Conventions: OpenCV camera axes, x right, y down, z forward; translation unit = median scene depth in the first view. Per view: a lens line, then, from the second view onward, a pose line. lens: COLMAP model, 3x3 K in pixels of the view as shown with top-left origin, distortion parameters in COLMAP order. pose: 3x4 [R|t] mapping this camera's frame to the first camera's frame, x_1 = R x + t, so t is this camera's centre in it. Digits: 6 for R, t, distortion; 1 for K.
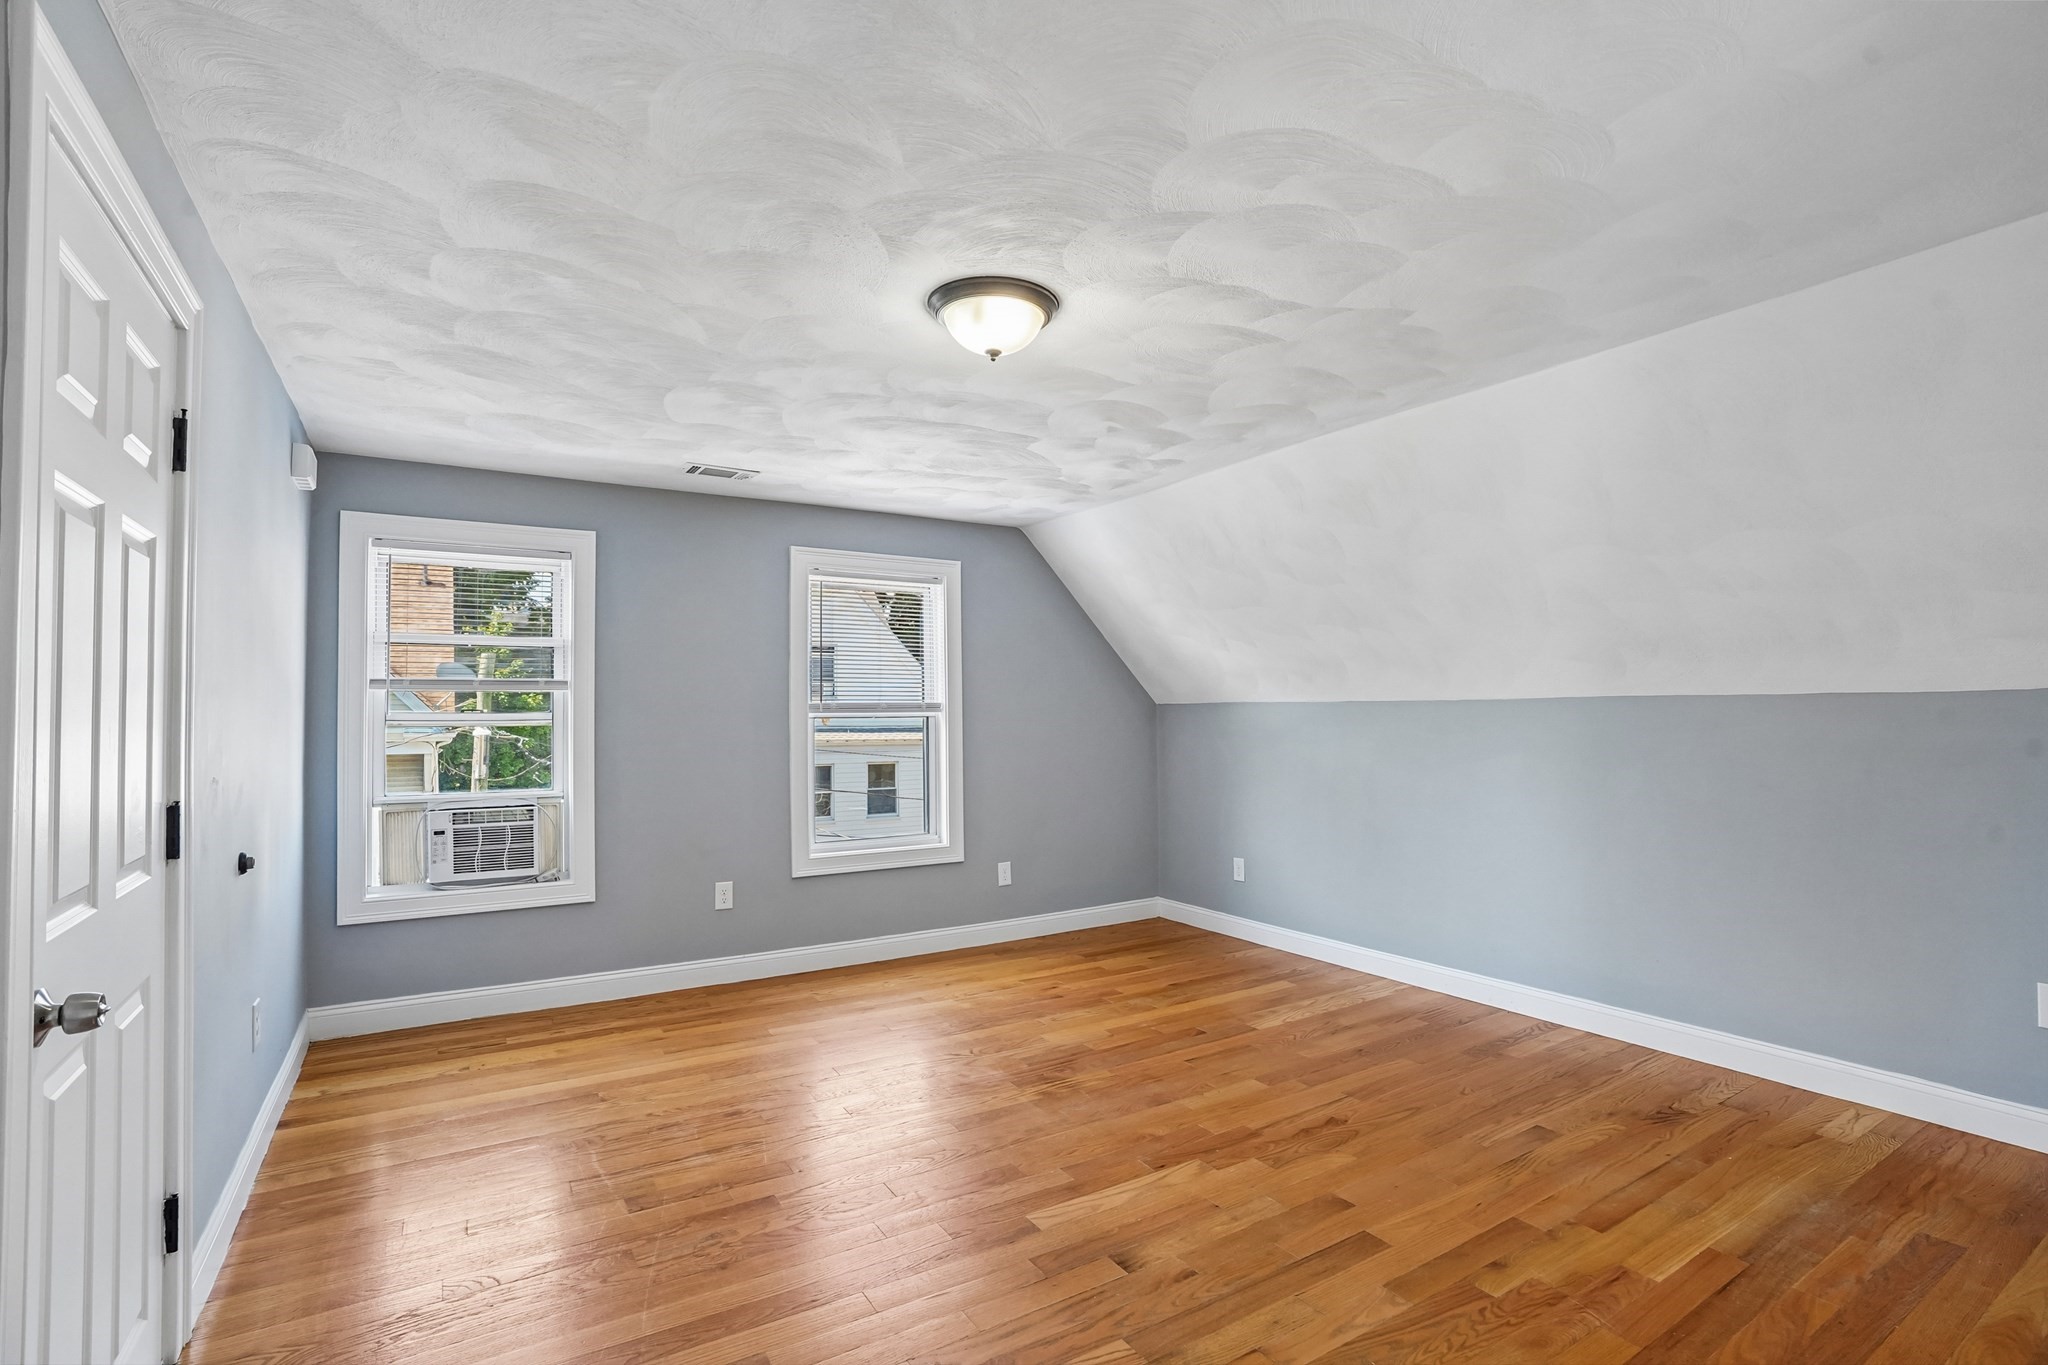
lens RADIAL K [[946.4, 0, 1017.8], [0, 946.4, 676.5], [0, 0, 1]] dist [-0.073284, 0.028413]
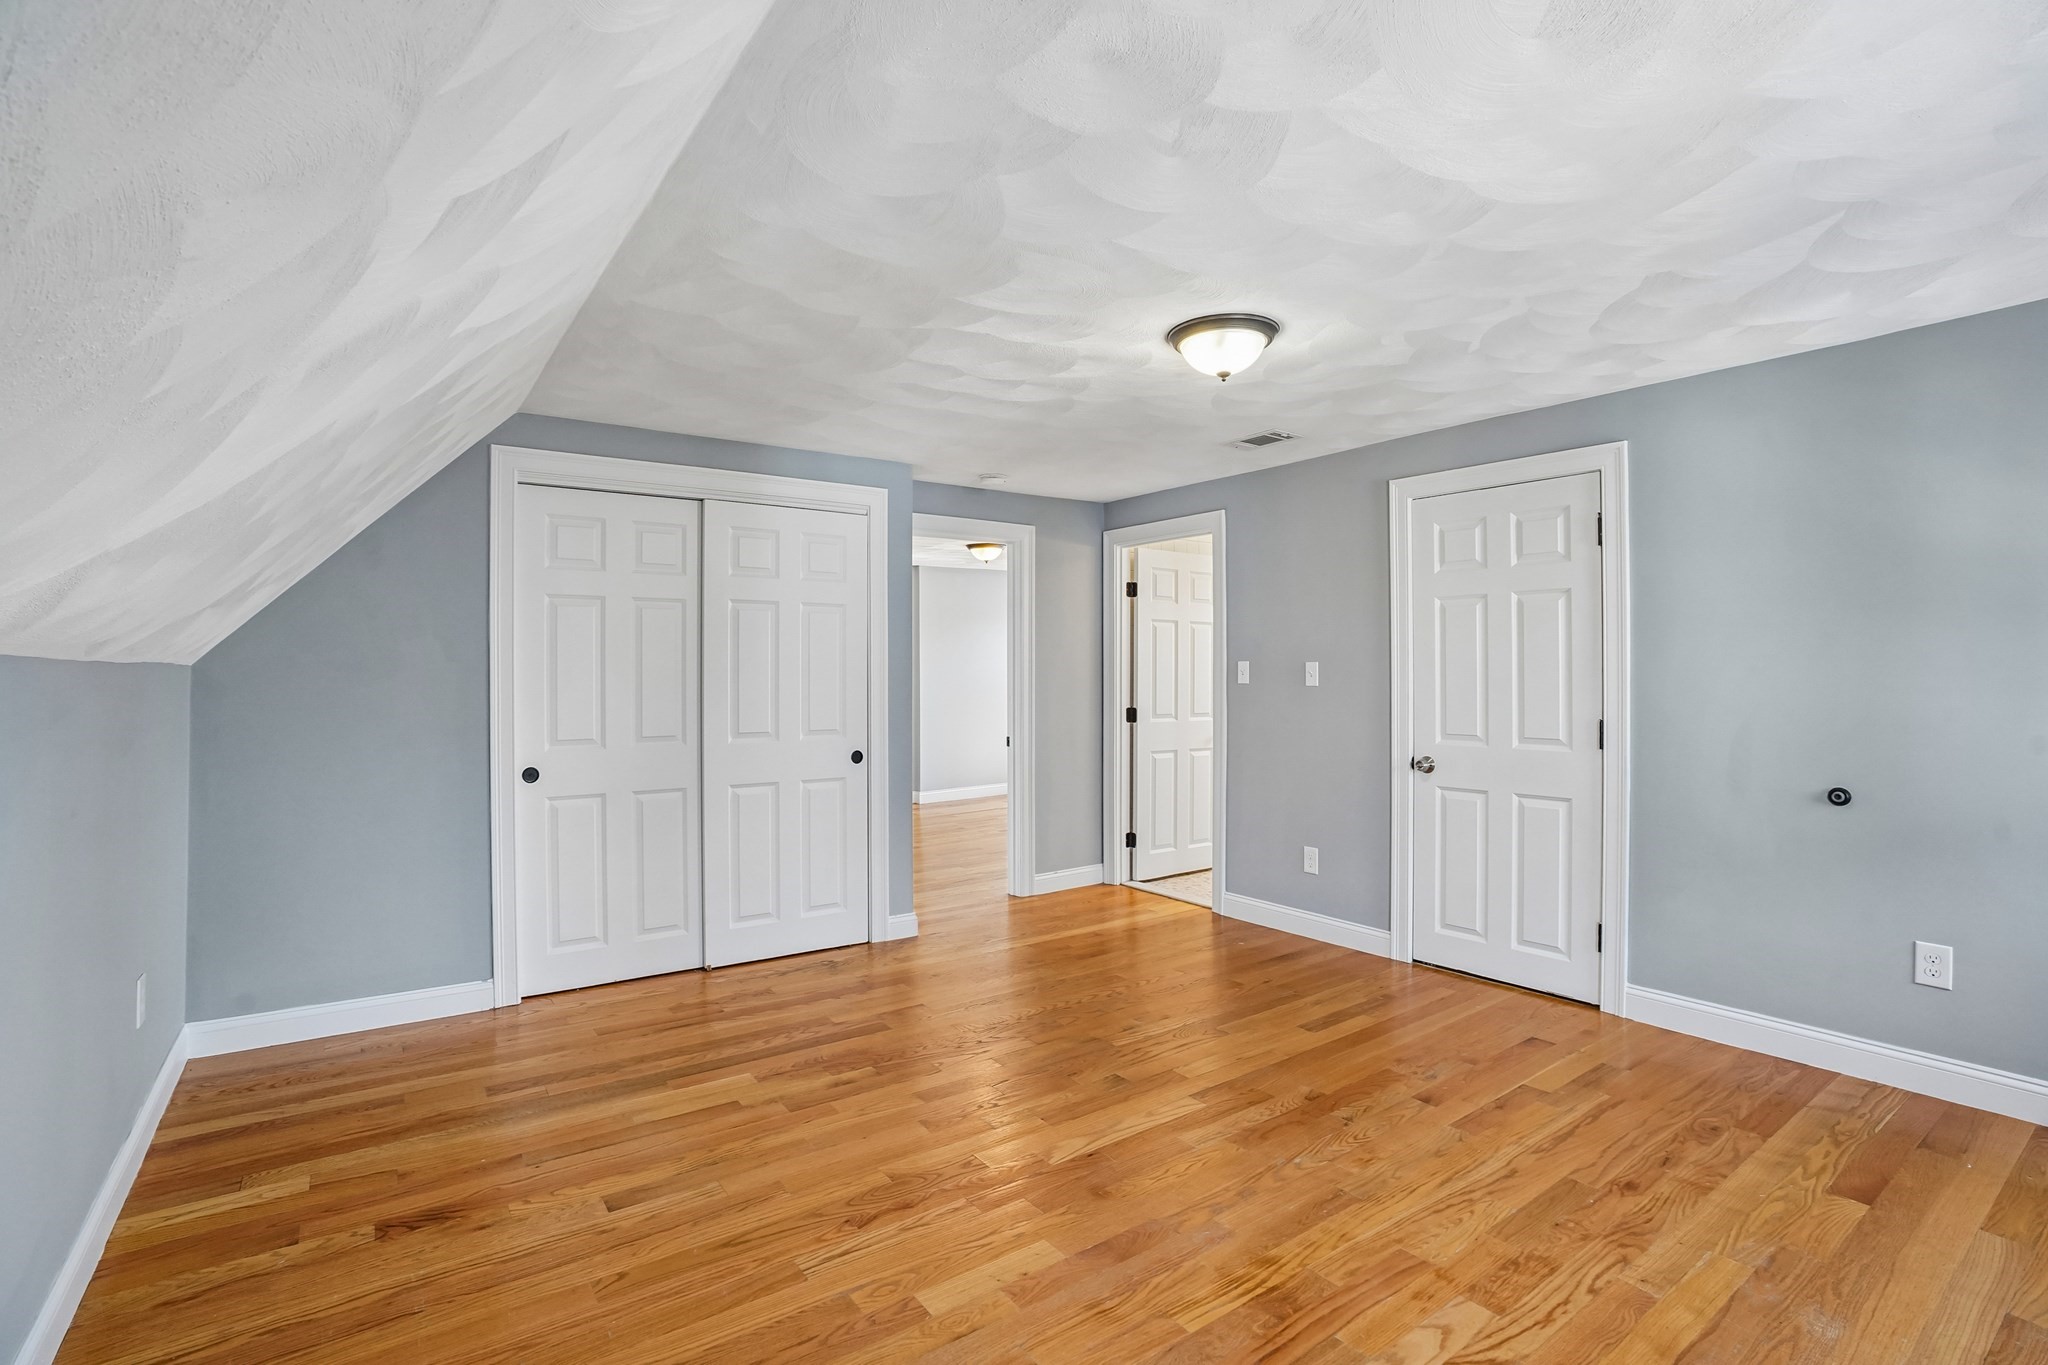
lens RADIAL K [[946.4, 0, 1017.8], [0, 946.4, 676.5], [0, 0, 1]] dist [-0.073284, 0.028413]
pose [[-0.998530, 0.008248, -0.053568, 0.242522], [0.009887, 0.999489, -0.030412, 0.056645], [0.053290, -0.030897, -0.998101, 1.720806]]
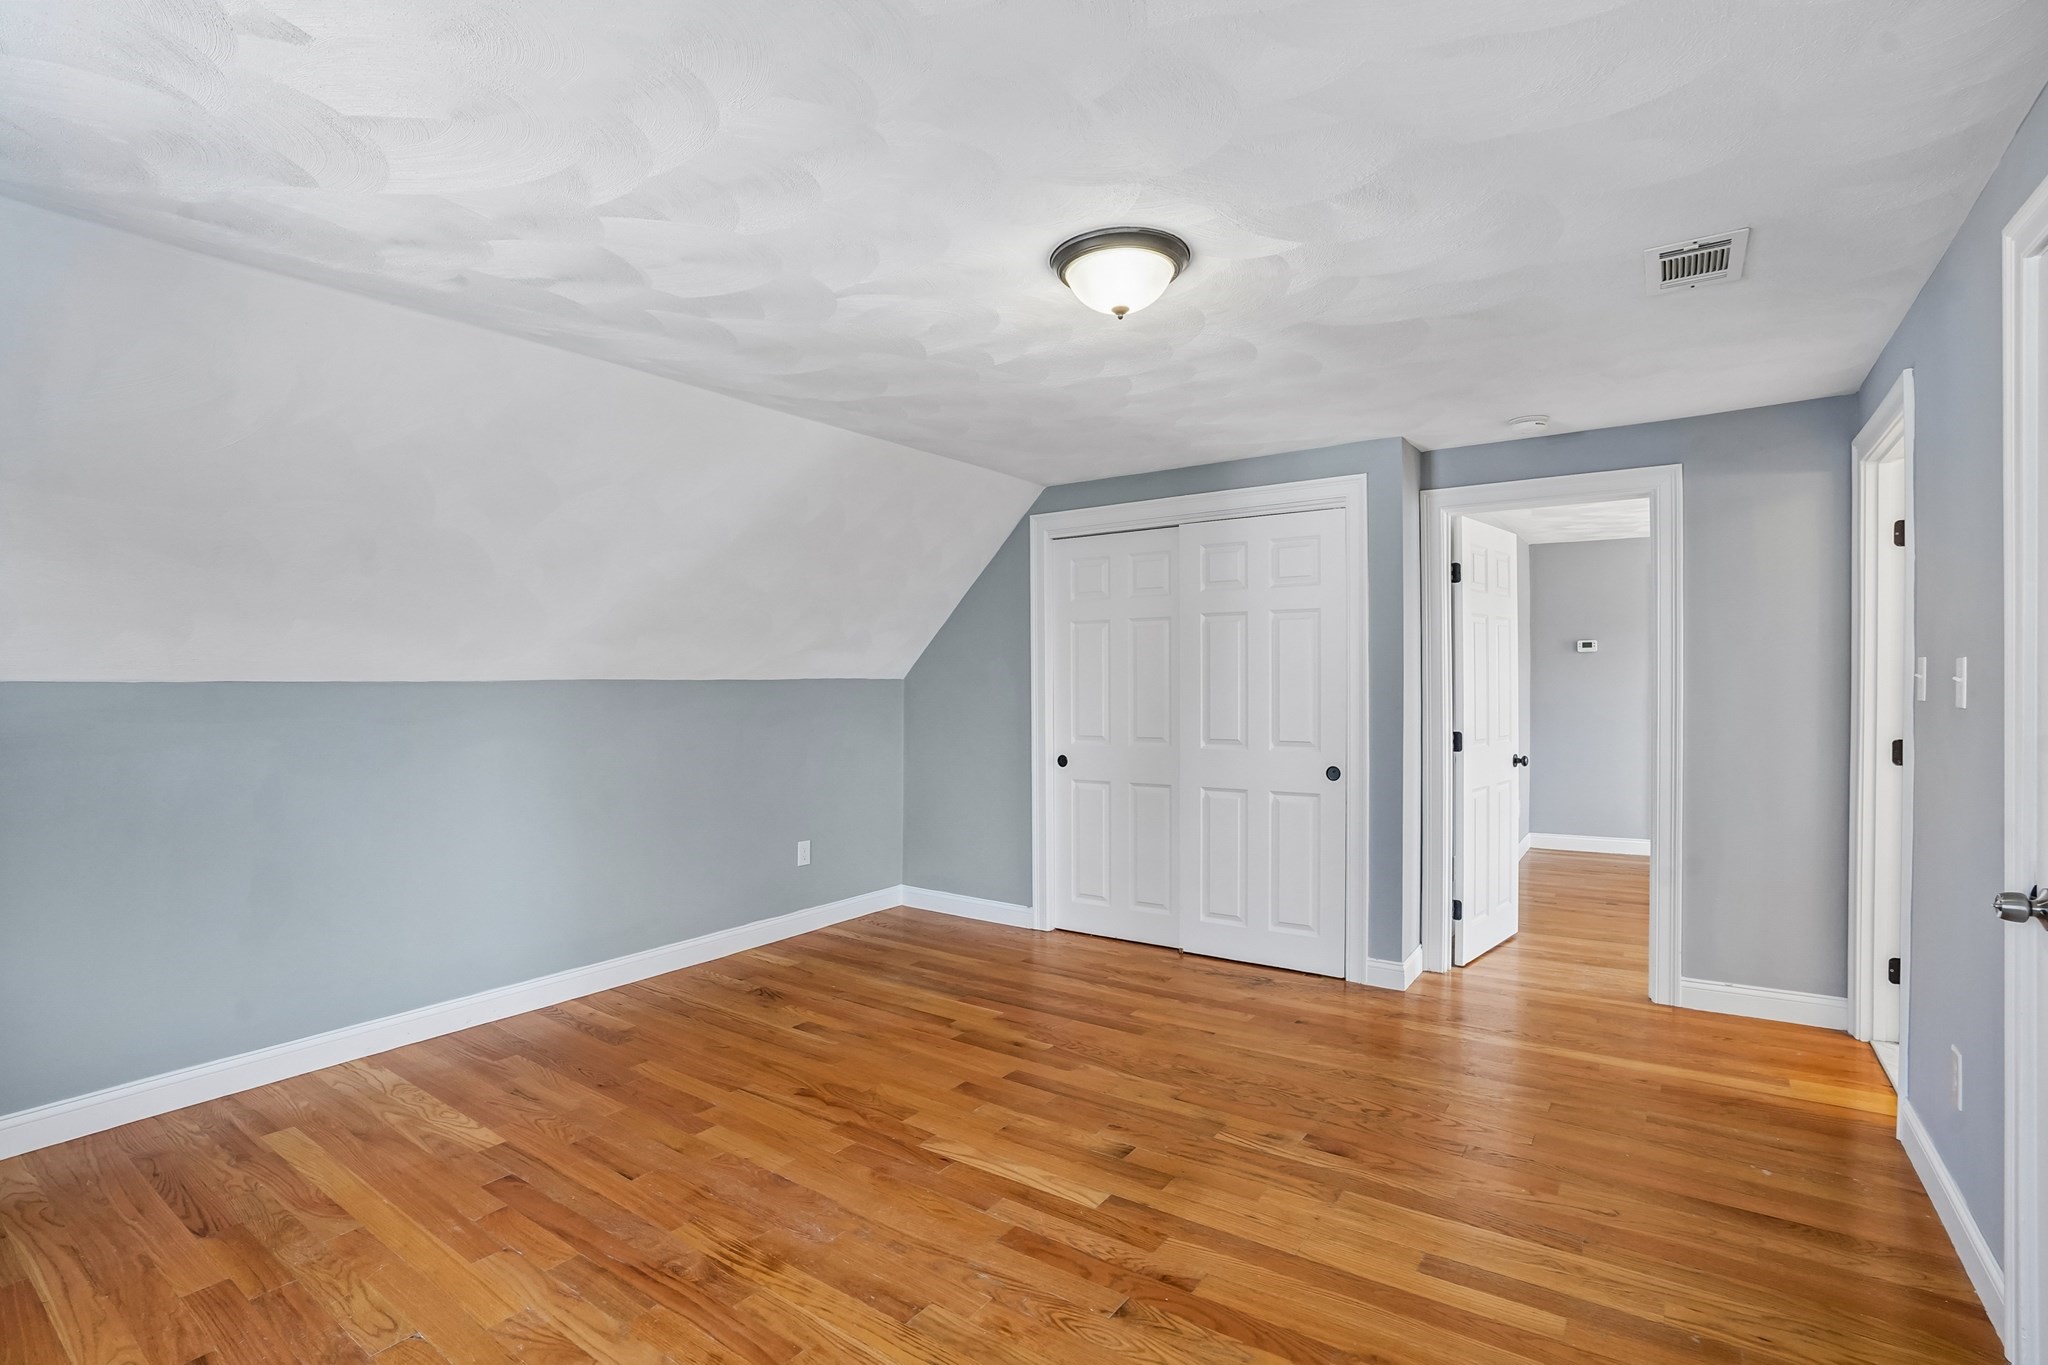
lens RADIAL K [[946.4, 0, 1017.8], [0, 946.4, 676.5], [0, 0, 1]] dist [-0.073284, 0.028413]
pose [[-0.385331, 0.015806, 0.922643, -0.680935], [-0.022655, 0.999390, -0.026582, 0.041958], [-0.922500, -0.031145, -0.384738, 1.154934]]
